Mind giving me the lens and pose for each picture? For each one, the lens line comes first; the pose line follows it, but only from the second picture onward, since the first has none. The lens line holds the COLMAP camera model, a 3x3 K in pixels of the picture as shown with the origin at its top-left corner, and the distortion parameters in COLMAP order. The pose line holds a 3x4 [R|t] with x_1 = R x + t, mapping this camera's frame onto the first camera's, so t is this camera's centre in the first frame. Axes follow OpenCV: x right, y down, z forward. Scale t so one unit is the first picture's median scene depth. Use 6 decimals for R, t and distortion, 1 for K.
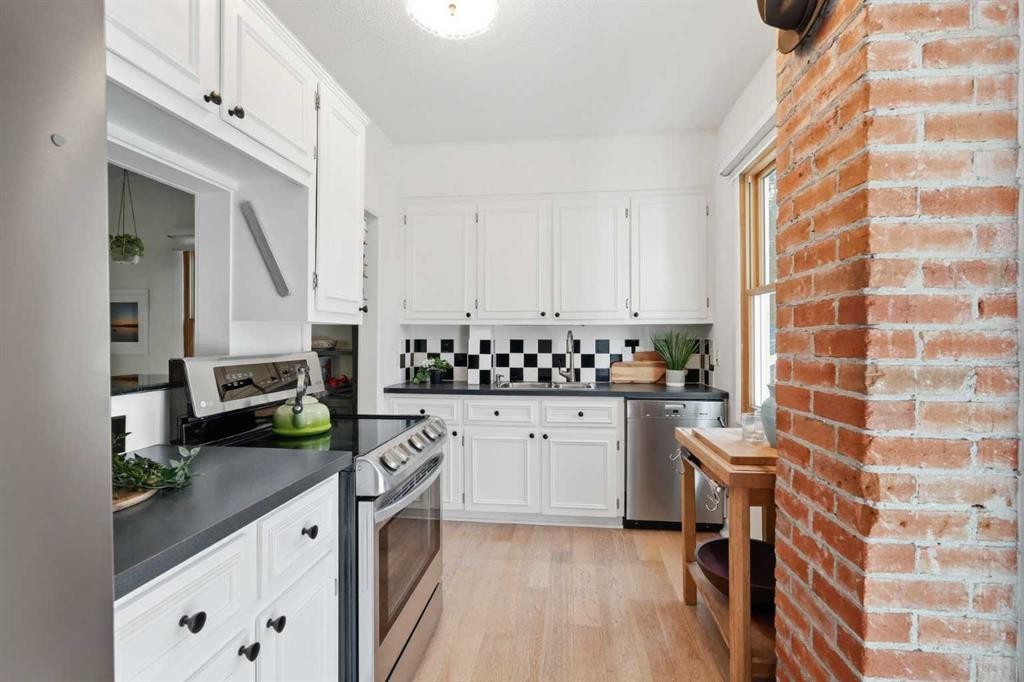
lens RADIAL K [[478.3, 0, 512.0], [0, 478.3, 341.0], [0, 0, 1]] dist [-0.003312, 0.000698]
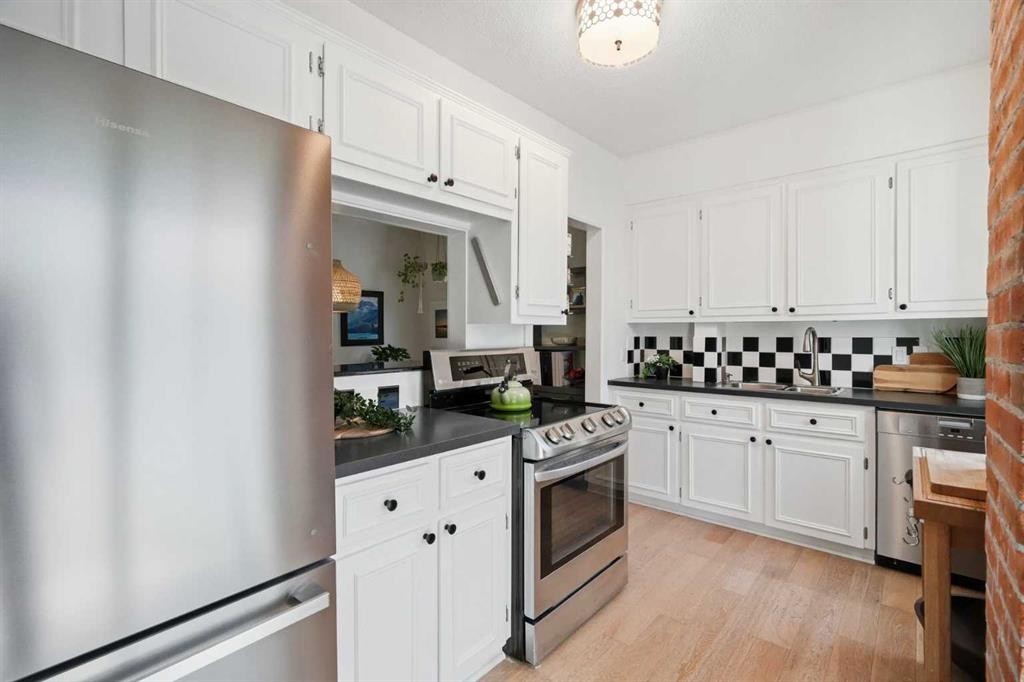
lens RADIAL K [[478.3, 0, 512.0], [0, 478.3, 341.0], [0, 0, 1]] dist [-0.003312, 0.000698]
pose [[0.819518, 0.006612, -0.573015, 0.189445], [-0.001828, 0.999959, 0.008924, -0.003307], [0.573050, -0.006266, 0.819496, -0.041601]]
